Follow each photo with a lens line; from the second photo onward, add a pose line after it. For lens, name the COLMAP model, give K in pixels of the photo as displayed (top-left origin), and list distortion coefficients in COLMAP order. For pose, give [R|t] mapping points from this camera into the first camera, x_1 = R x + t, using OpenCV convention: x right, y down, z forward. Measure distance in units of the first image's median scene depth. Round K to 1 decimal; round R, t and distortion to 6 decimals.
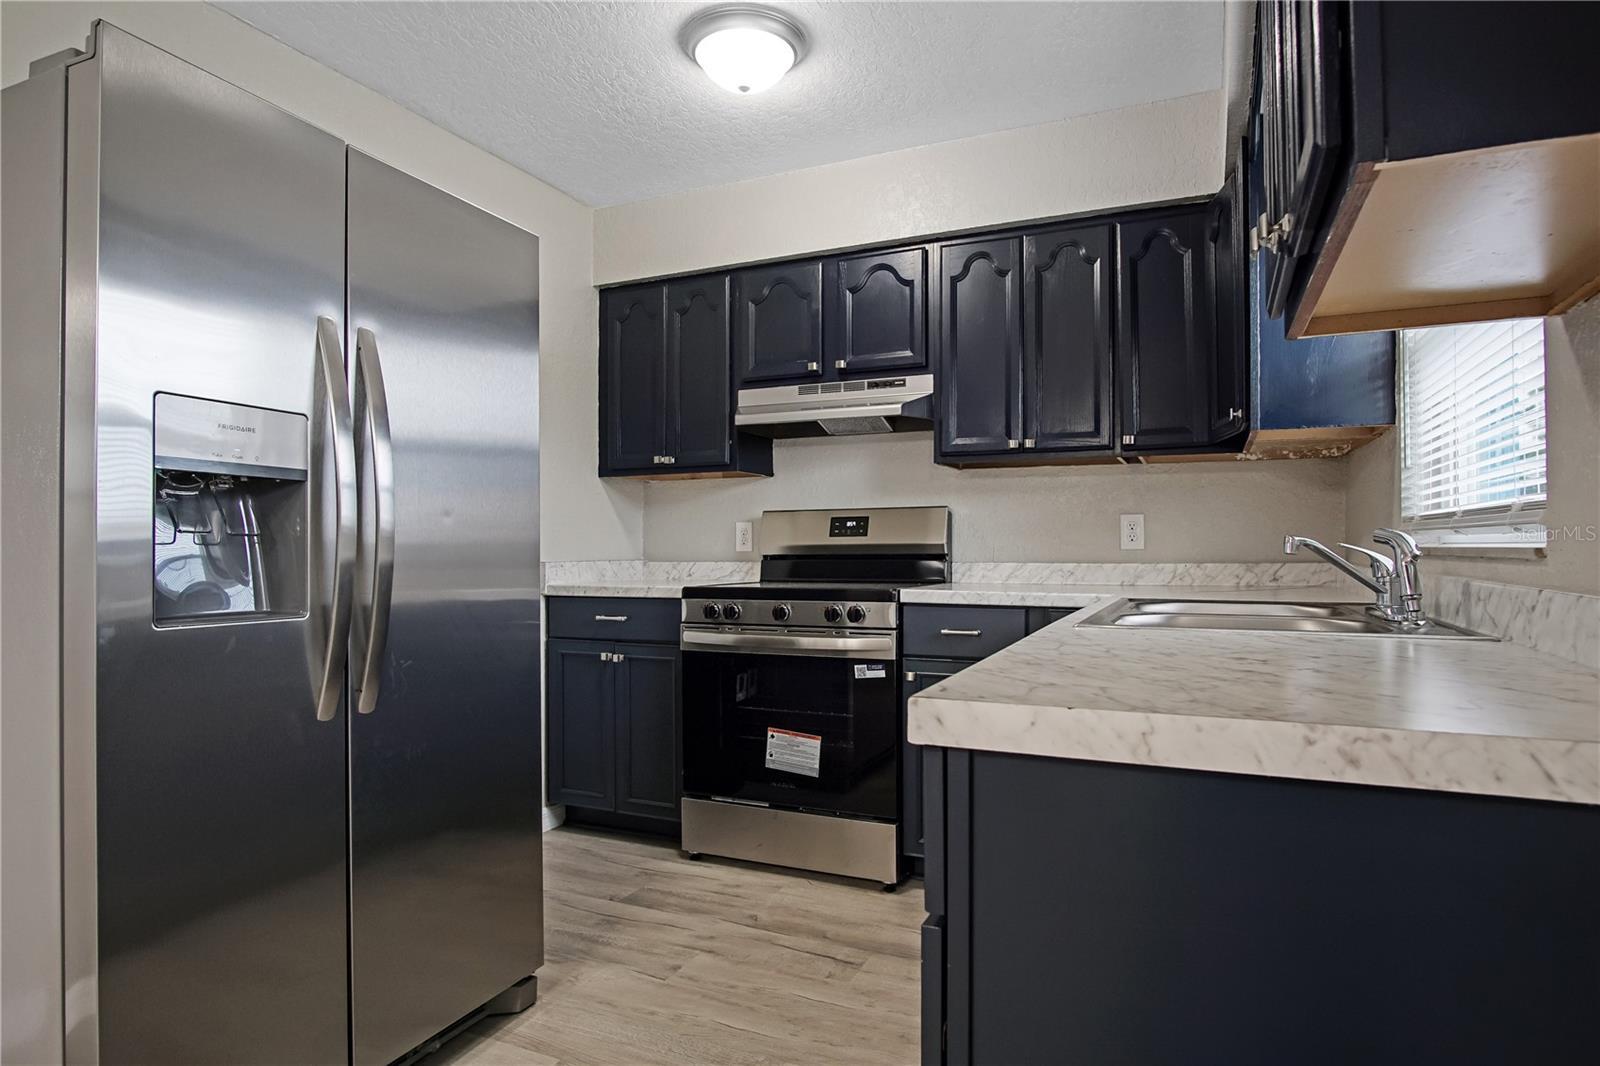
lens RADIAL K [[881.8, 0, 823.4], [0, 881.8, 532.8], [0, 0, 1]] dist [-0.027453, 0.002640]
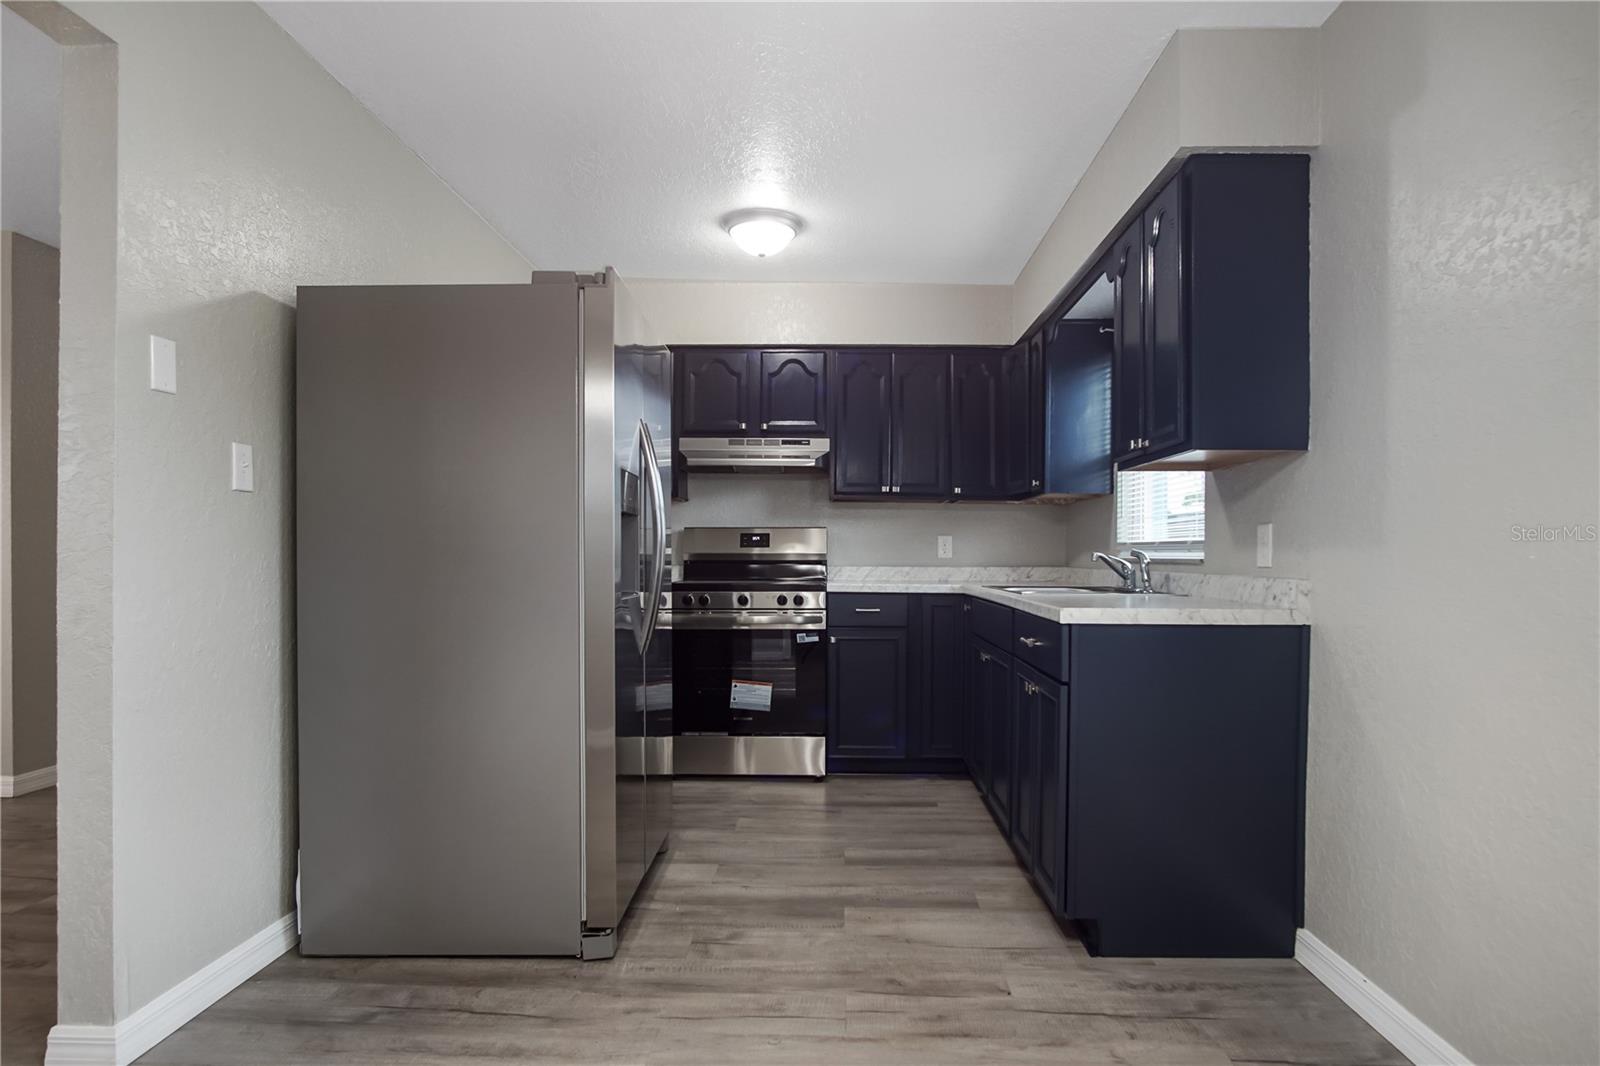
lens RADIAL K [[881.8, 0, 823.4], [0, 881.8, 532.8], [0, 0, 1]] dist [-0.027453, 0.002640]
pose [[0.923917, 0.017690, 0.382184, -0.480497], [-0.014757, 0.999835, -0.010605, -0.006512], [-0.382308, 0.004158, 0.924026, -0.388973]]
